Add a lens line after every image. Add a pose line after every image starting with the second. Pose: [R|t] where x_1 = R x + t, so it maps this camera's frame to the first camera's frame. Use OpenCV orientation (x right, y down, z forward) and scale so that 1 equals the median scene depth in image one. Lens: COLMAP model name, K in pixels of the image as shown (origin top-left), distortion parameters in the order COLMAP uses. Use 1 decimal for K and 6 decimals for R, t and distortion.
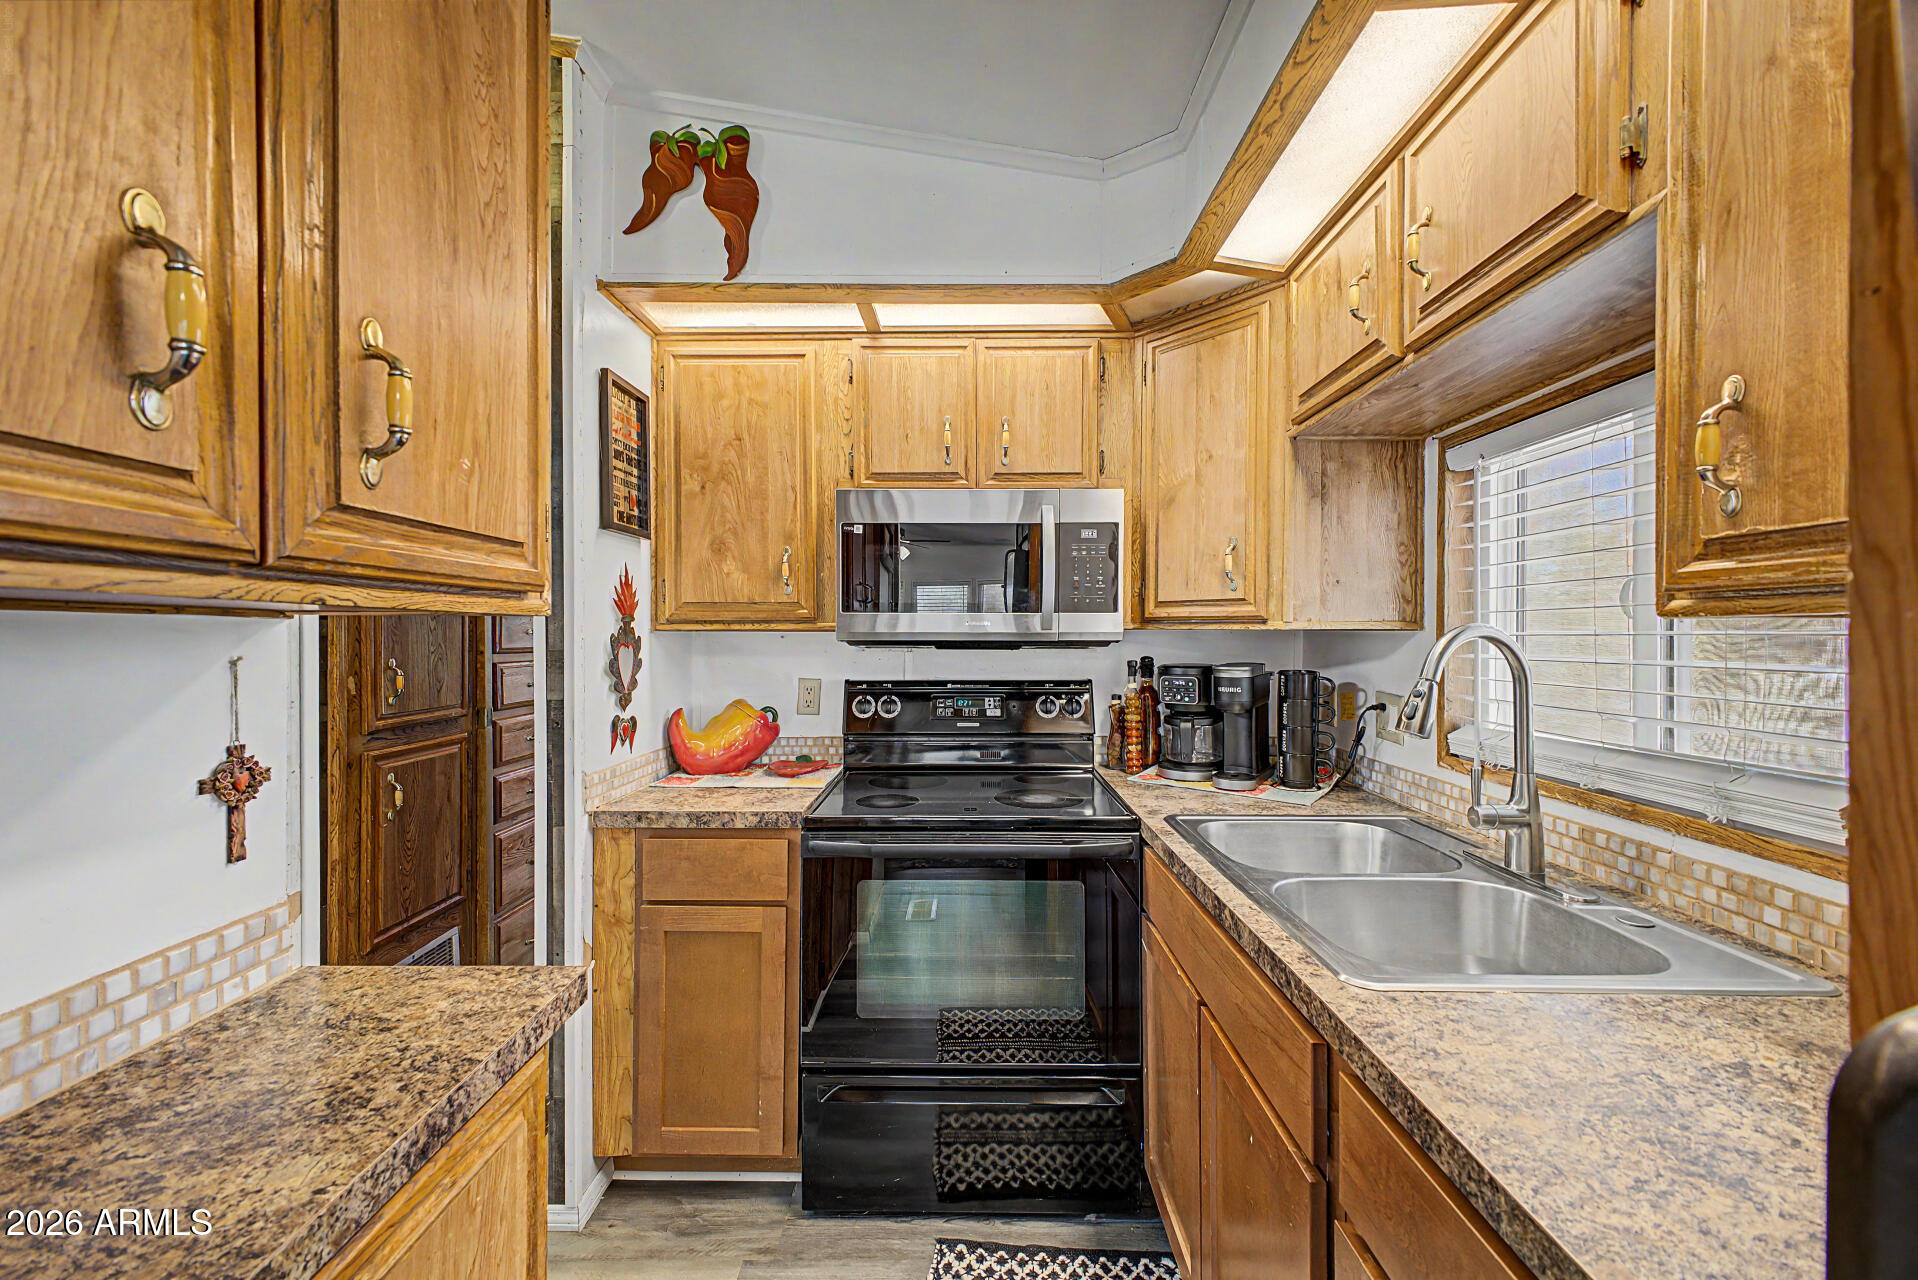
lens RADIAL K [[757.7, 0, 954.8], [0, 757.7, 630.2], [0, 0, 1]] dist [0.015634, -0.003179]
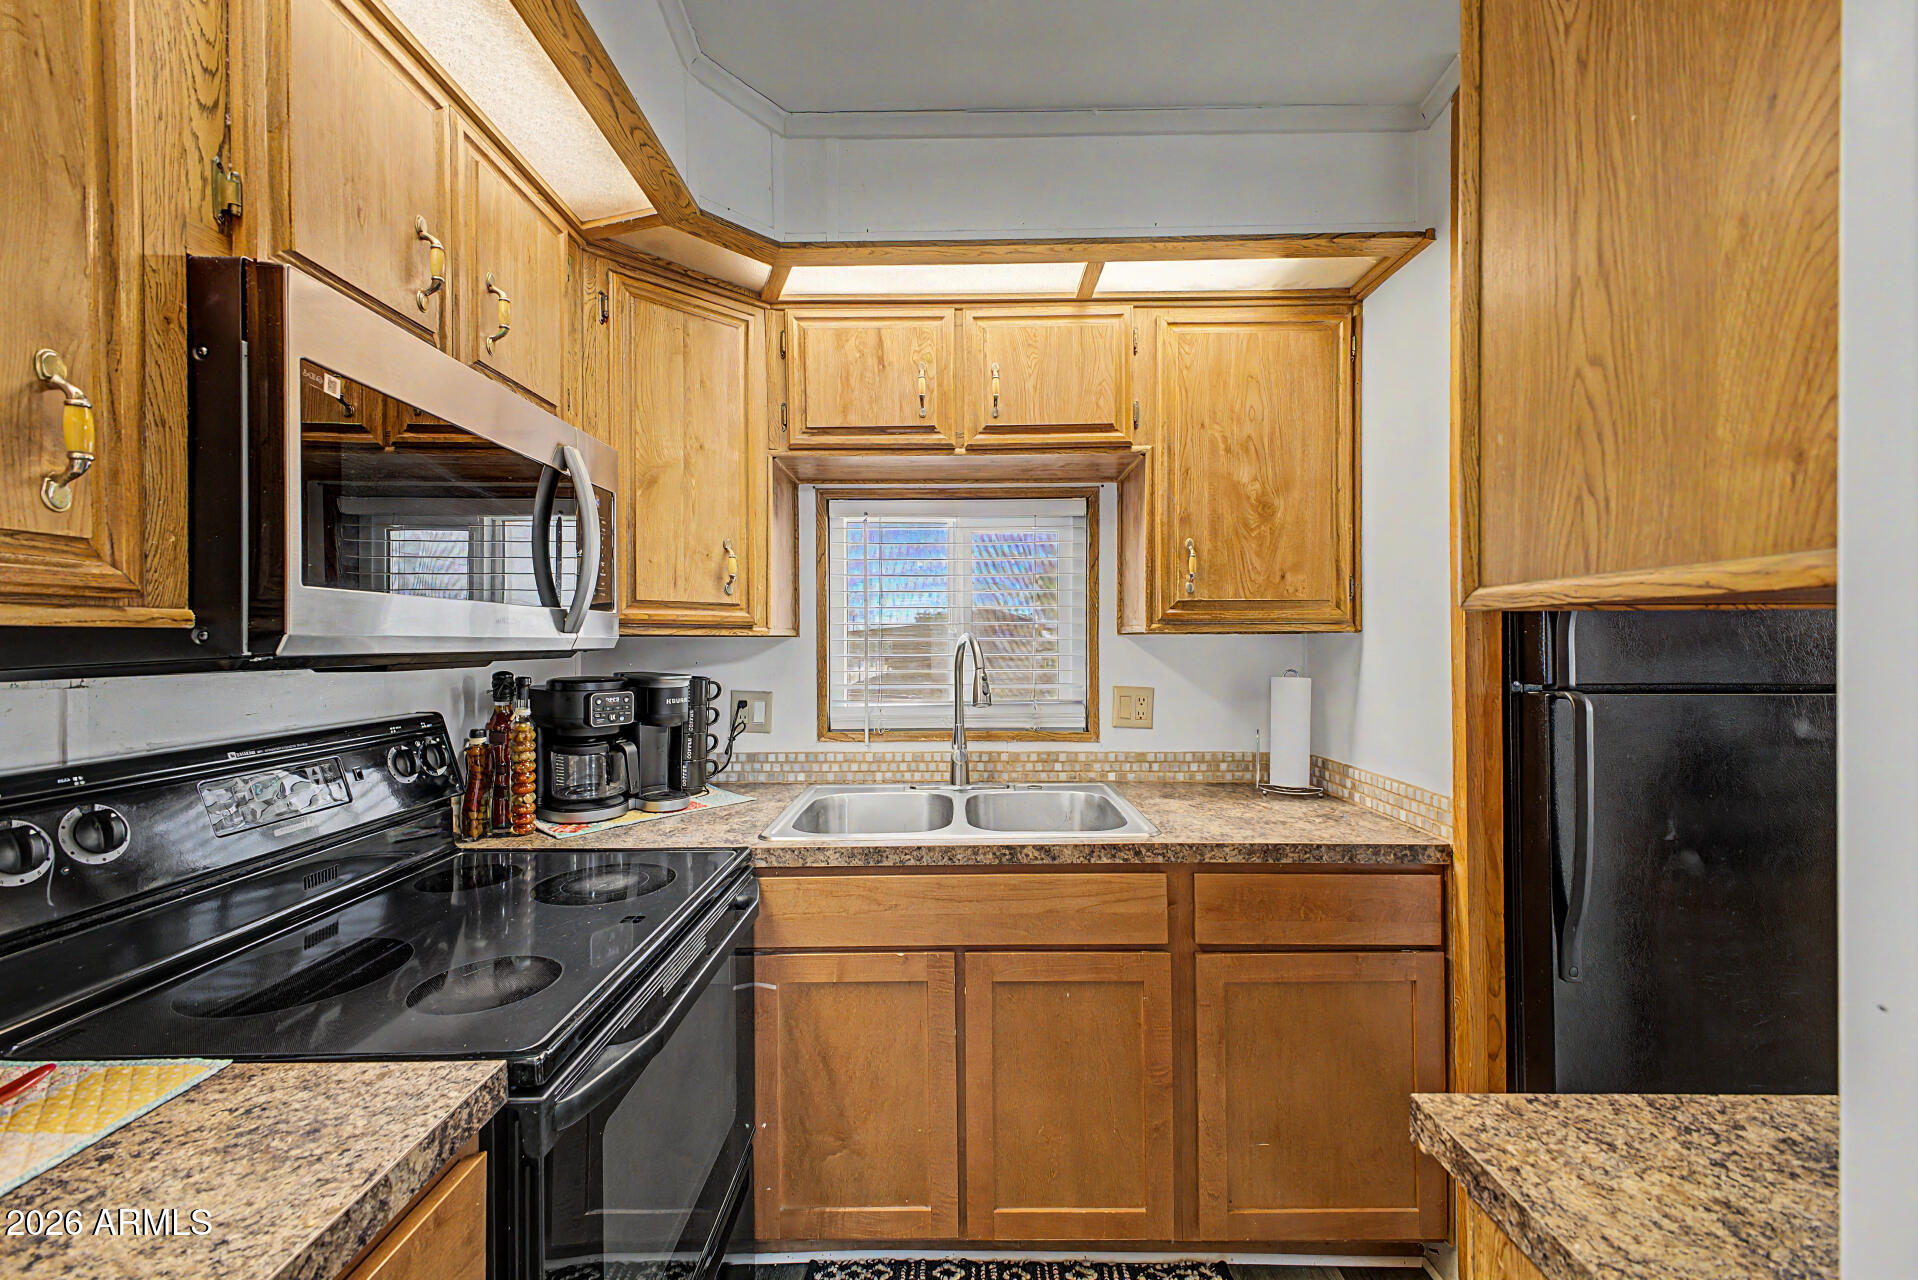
lens RADIAL K [[757.7, 0, 953.0], [0, 757.7, 642.1], [0, 0, 1]] dist [0.015634, -0.003179]
pose [[-0.011874, -0.003457, 0.999924, -1.346176], [-0.002061, 0.999992, 0.003433, 0.009172], [-0.999927, -0.002020, -0.011881, 1.614558]]
